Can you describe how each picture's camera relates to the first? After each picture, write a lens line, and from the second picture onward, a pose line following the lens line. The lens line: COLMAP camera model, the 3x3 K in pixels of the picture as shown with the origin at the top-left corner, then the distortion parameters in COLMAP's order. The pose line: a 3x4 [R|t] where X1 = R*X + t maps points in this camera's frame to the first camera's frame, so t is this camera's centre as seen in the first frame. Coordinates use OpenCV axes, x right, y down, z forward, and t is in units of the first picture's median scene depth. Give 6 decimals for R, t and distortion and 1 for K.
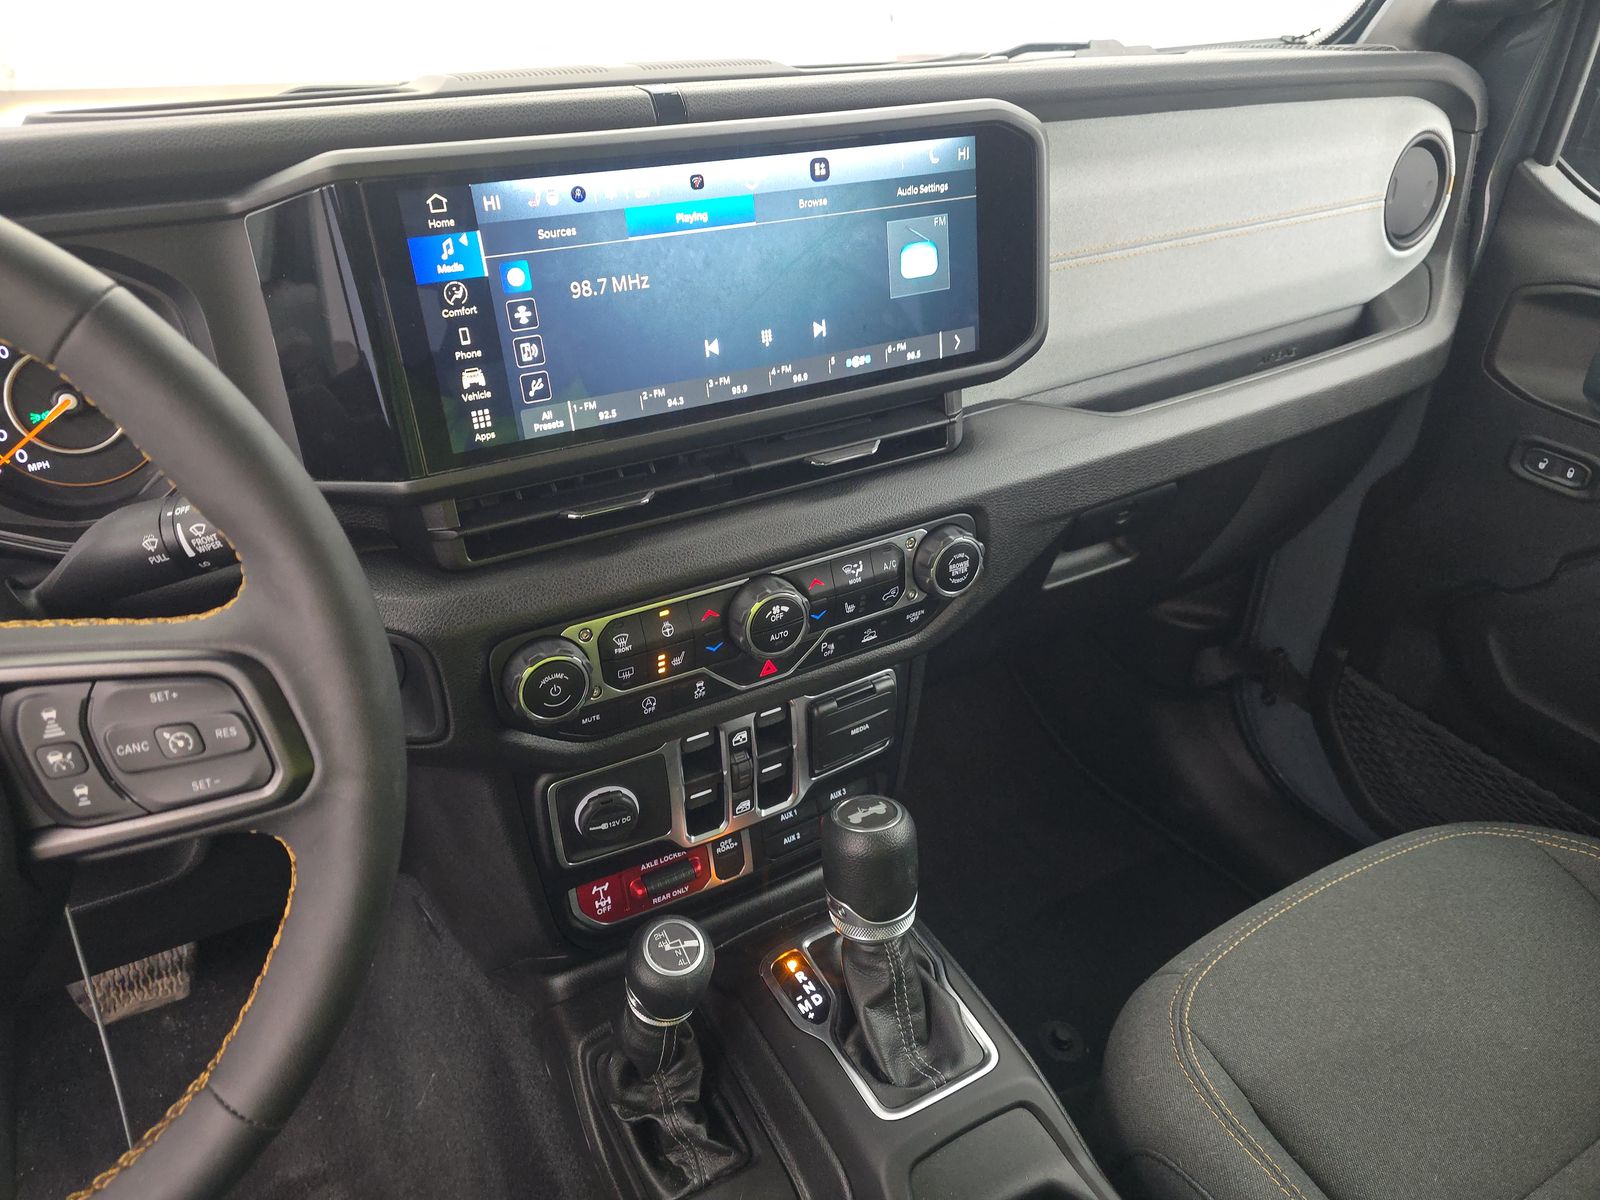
lens RADIAL K [[1078.2, 0, 800.0], [0, 1078.2, 600.0], [0, 0, 1]] dist [0.067072, -0.069524]
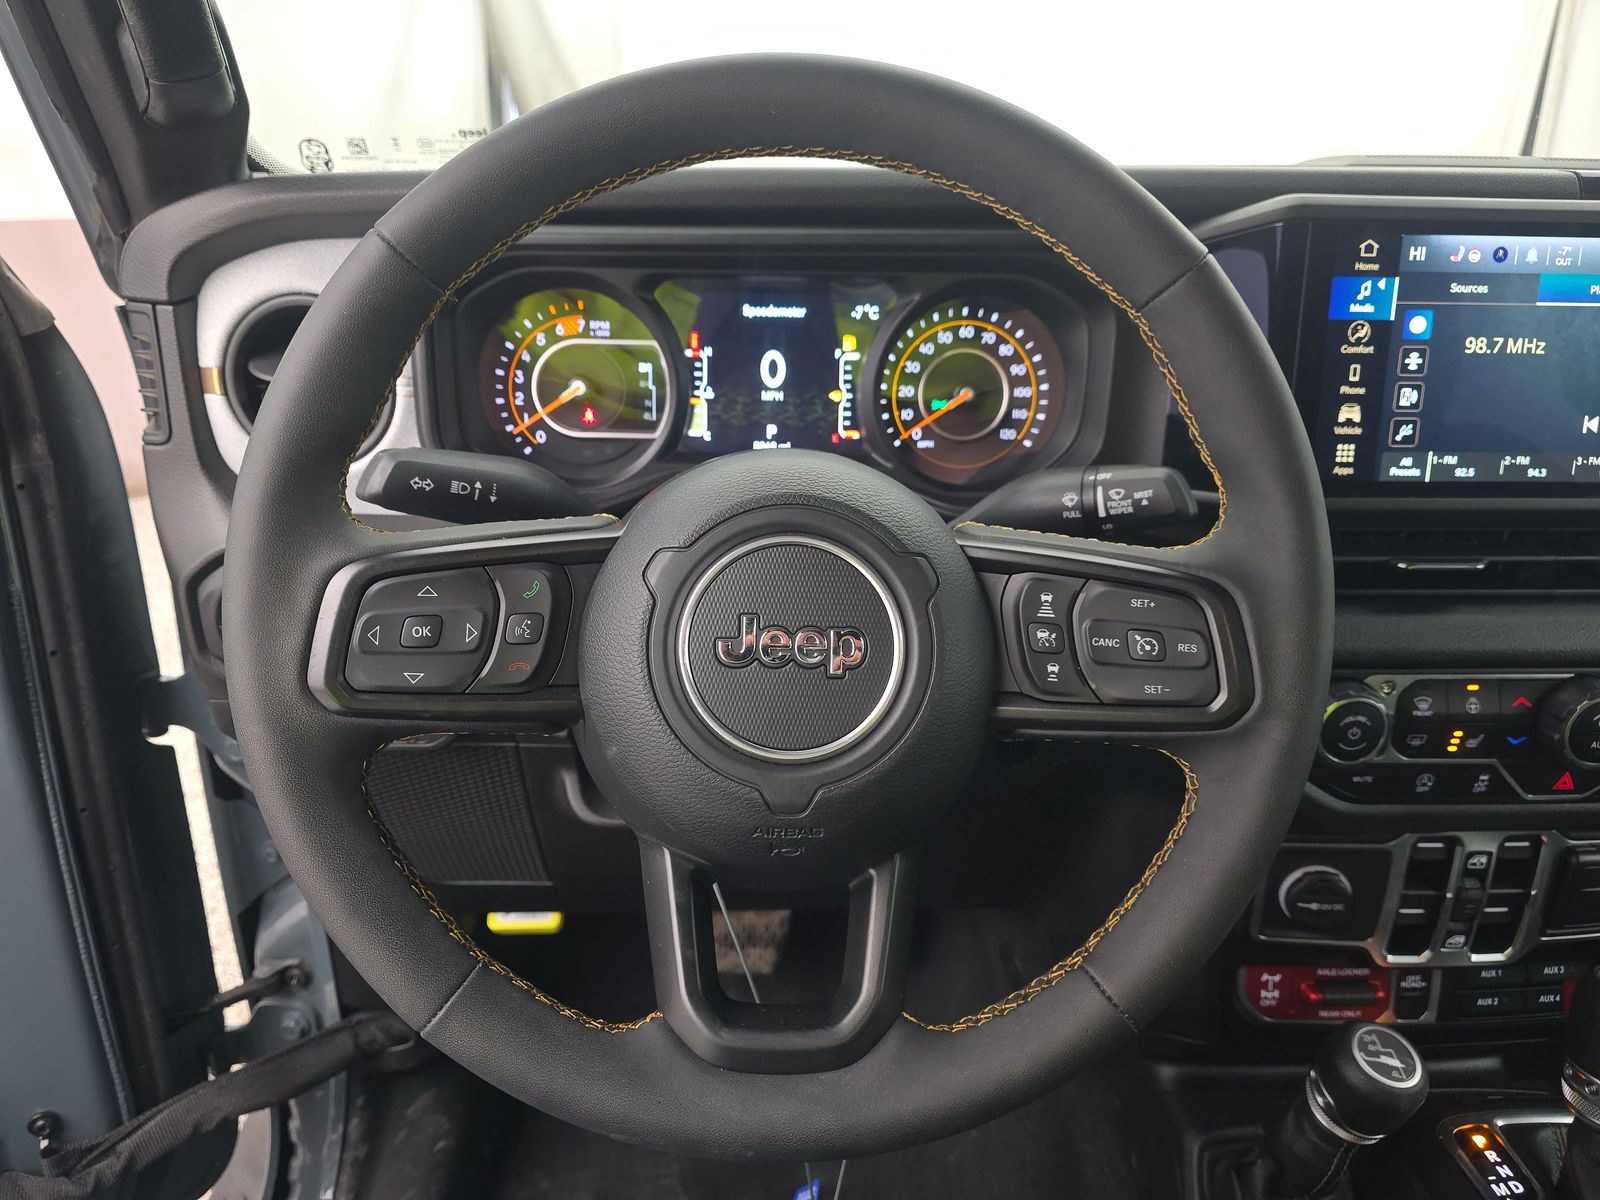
lens RADIAL K [[1099.6, 0, 794.7], [0, 1099.6, 606.3], [0, 0, 1]] dist [0.002000, -0.005474]
pose [[0.894528, 0.191423, -0.403952, -0.309346], [-0.249413, 0.963661, -0.095655, 0.200979], [0.370962, 0.186317, 0.909765, -0.112067]]
